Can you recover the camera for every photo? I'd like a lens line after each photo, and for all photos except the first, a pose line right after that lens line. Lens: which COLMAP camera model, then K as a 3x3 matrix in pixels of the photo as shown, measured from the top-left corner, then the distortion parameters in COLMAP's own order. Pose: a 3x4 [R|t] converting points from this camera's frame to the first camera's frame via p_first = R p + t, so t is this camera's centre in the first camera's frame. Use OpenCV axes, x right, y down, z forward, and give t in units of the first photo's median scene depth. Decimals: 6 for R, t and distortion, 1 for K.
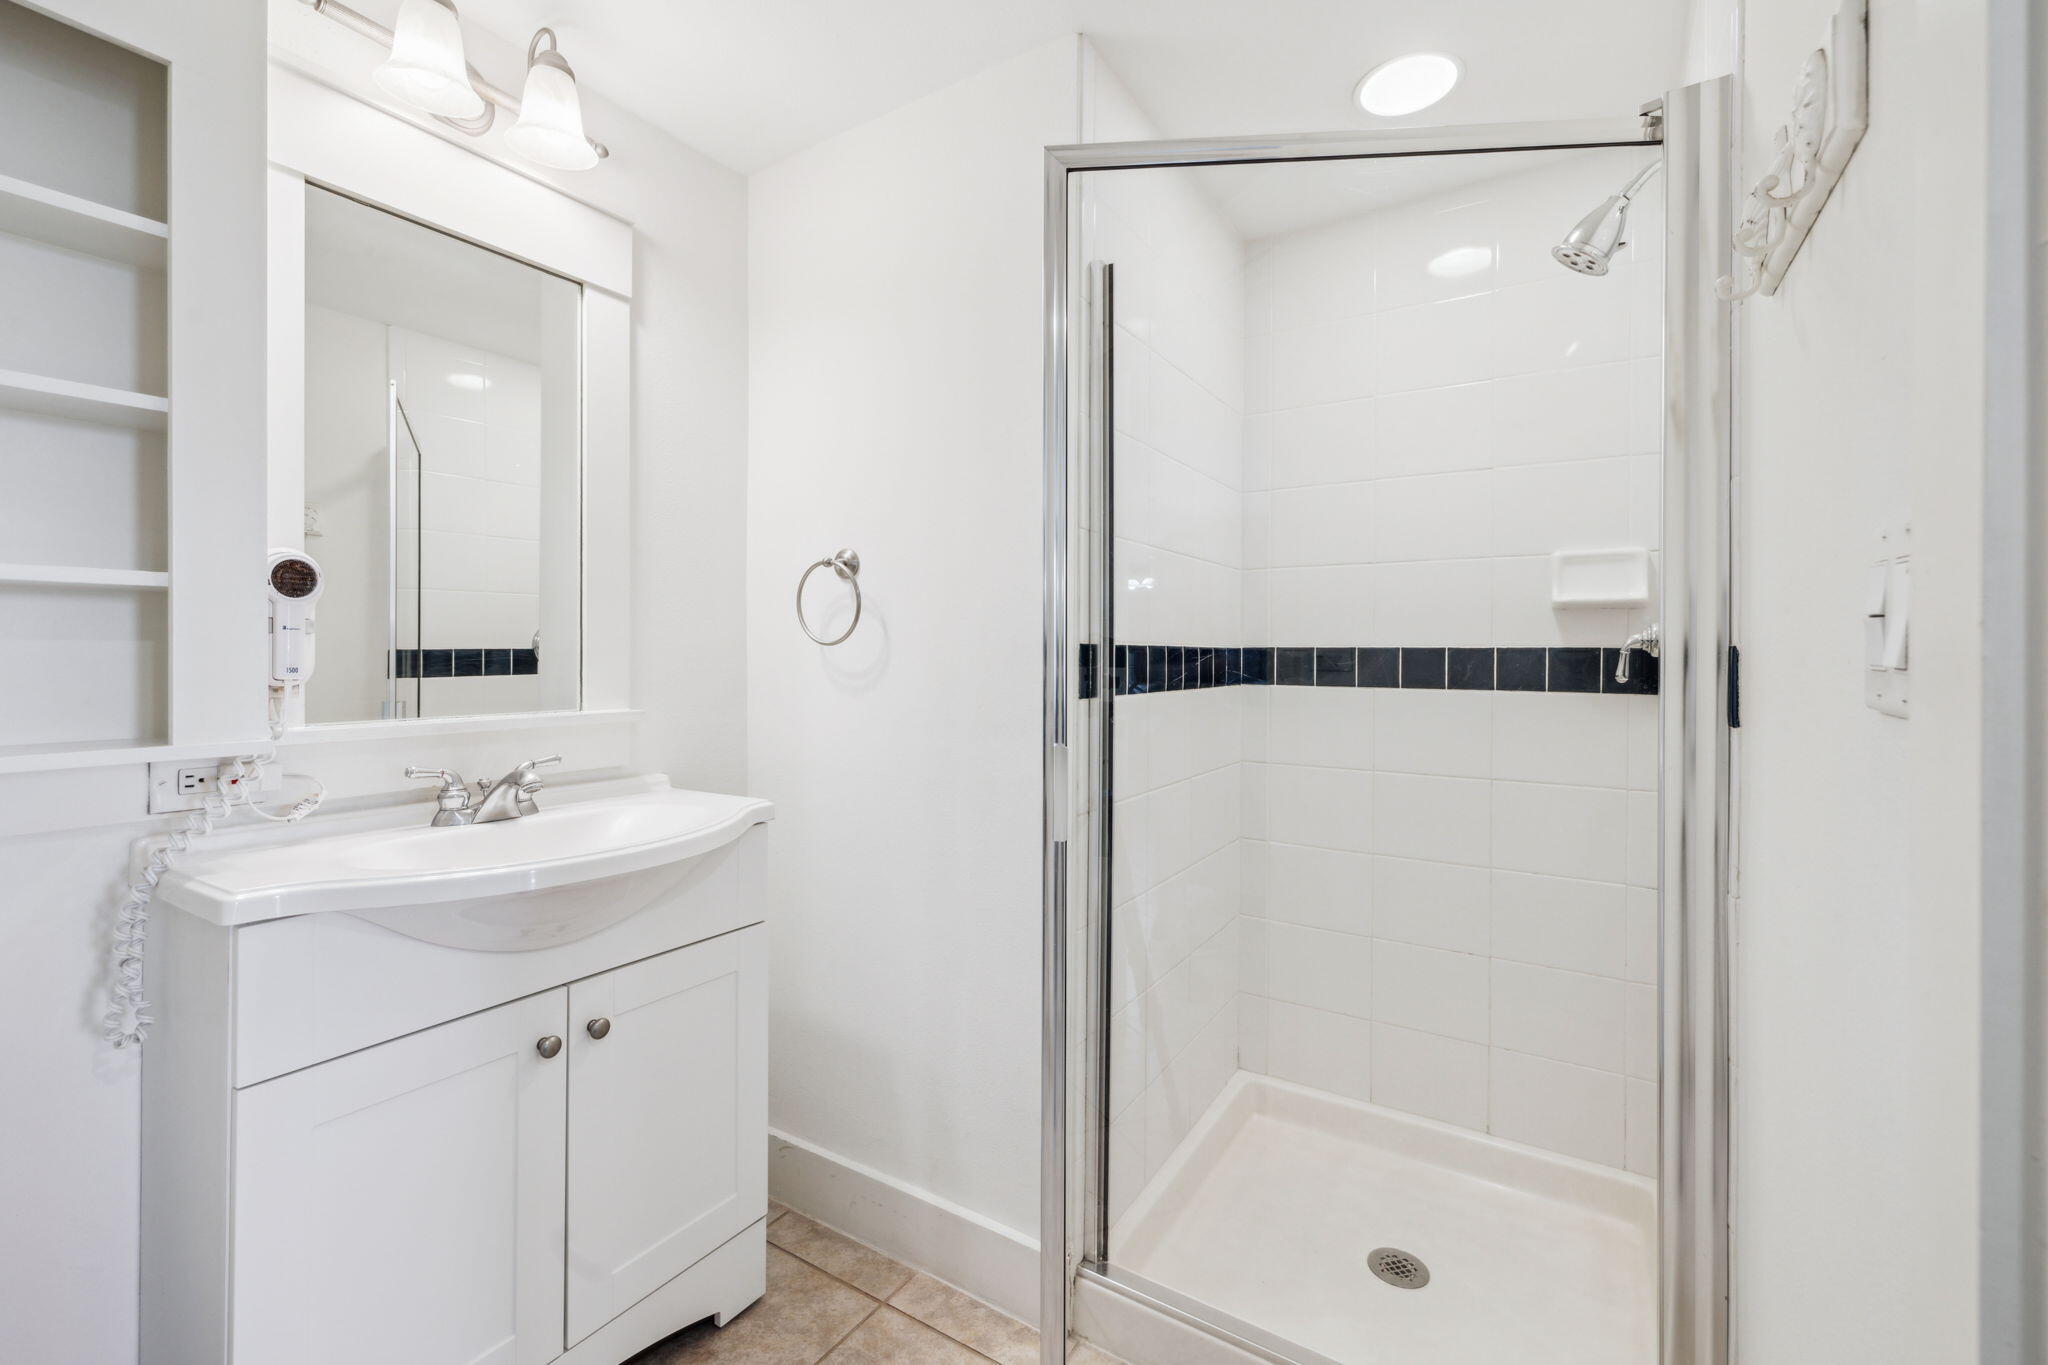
lens RADIAL K [[865.0, 0, 1020.1], [0, 865.0, 654.4], [0, 0, 1]] dist [0.000988, 0.000186]
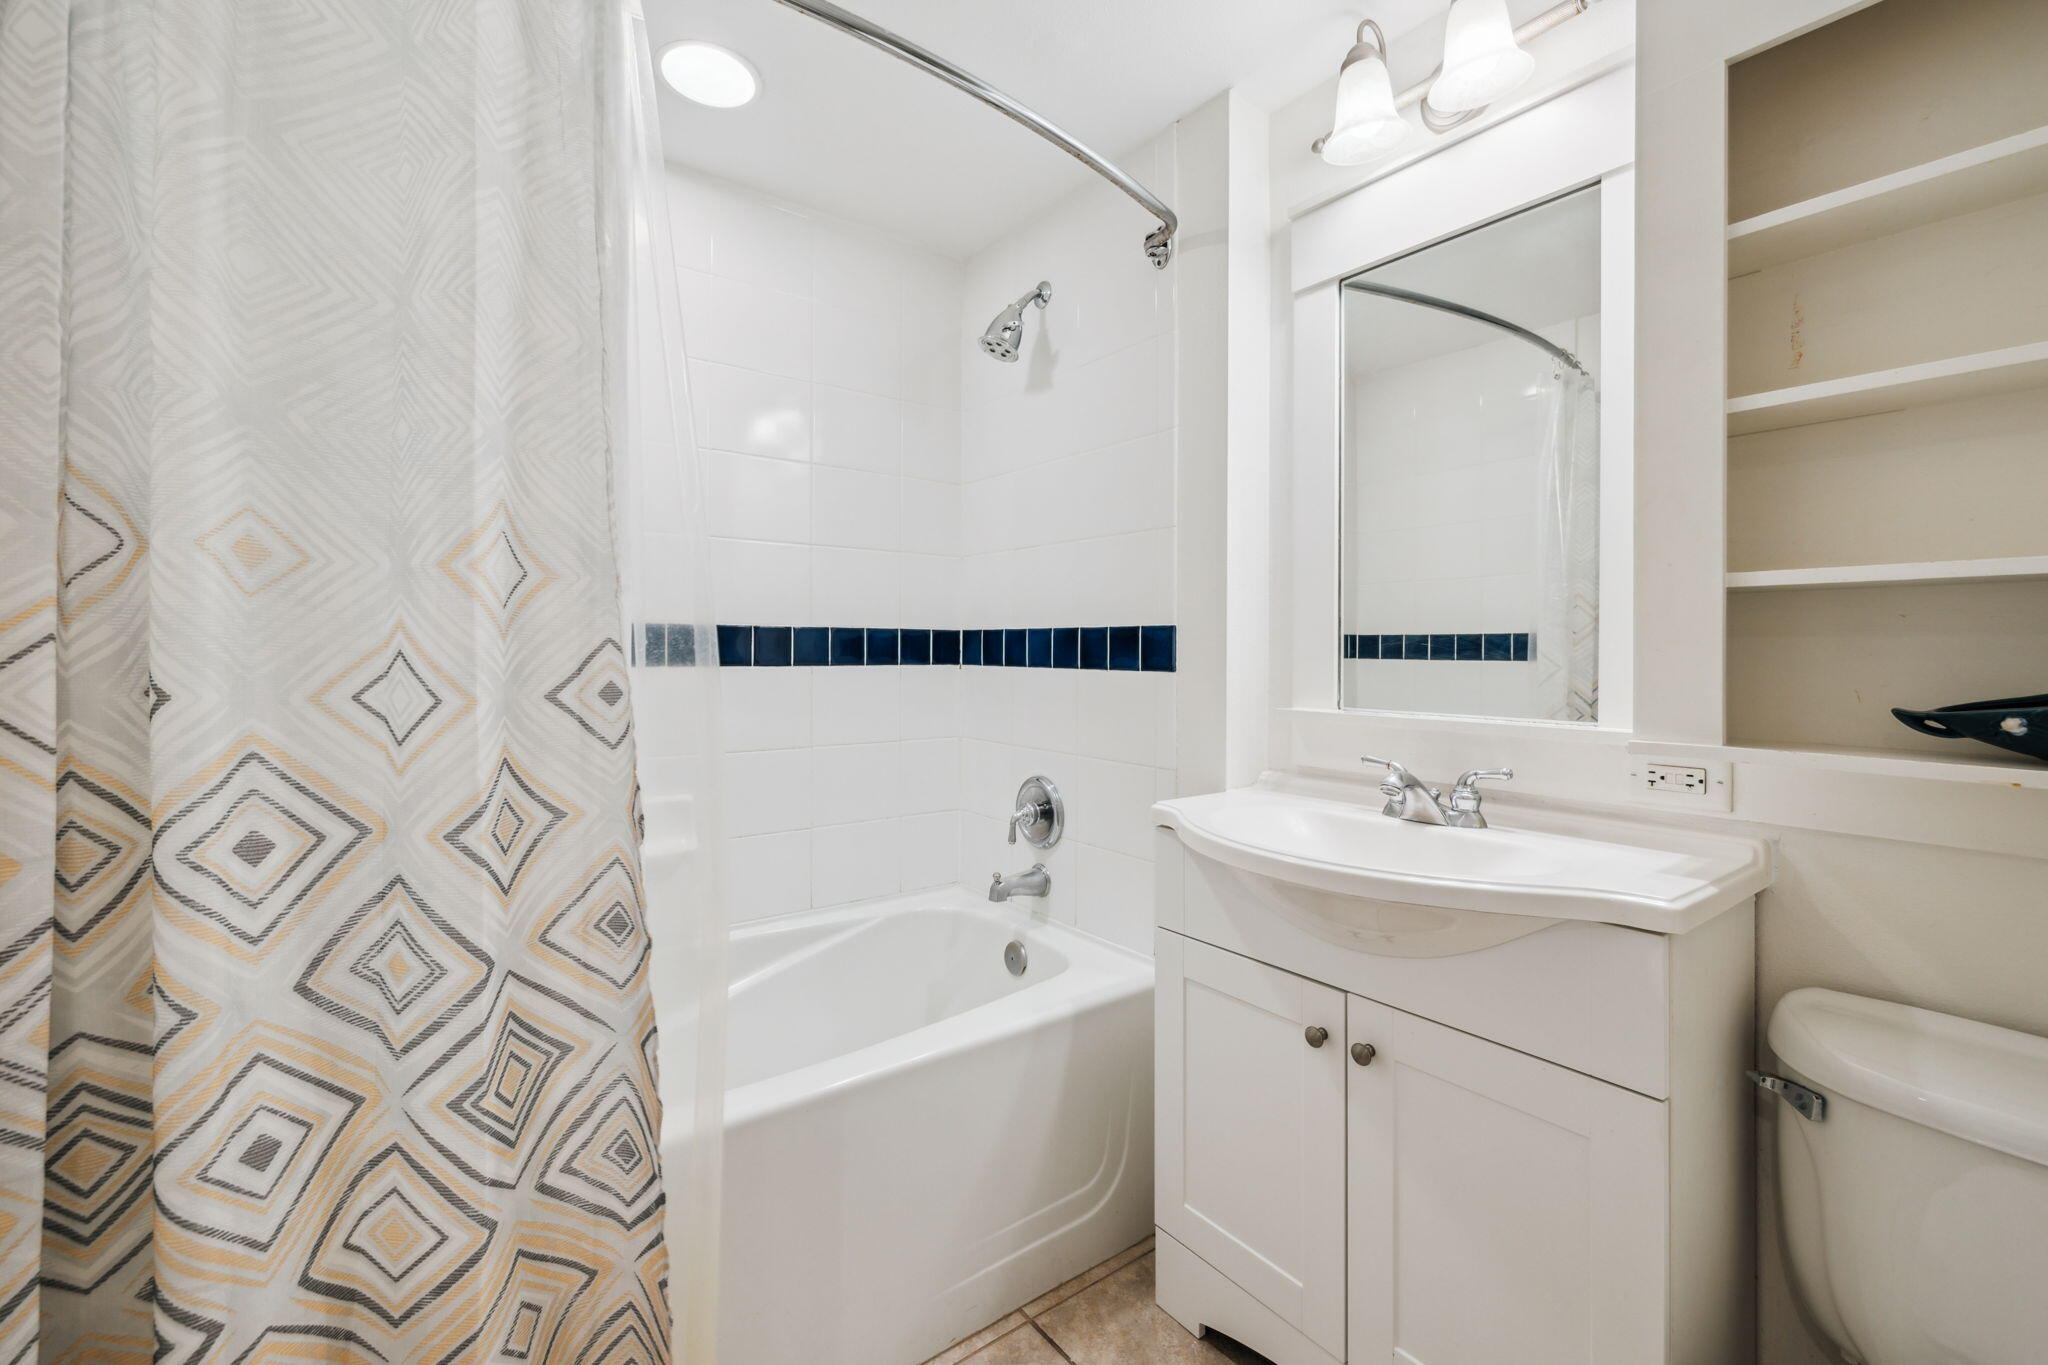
lens RADIAL K [[865.0, 0, 1020.1], [0, 865.0, 654.4], [0, 0, 1]] dist [0.000988, 0.000186]
pose [[-0.343901, -0.001998, -0.939004, 0.521620], [-0.002533, 0.999996, -0.001200, 0.004329], [0.939002, 0.001966, -0.343905, 0.986380]]
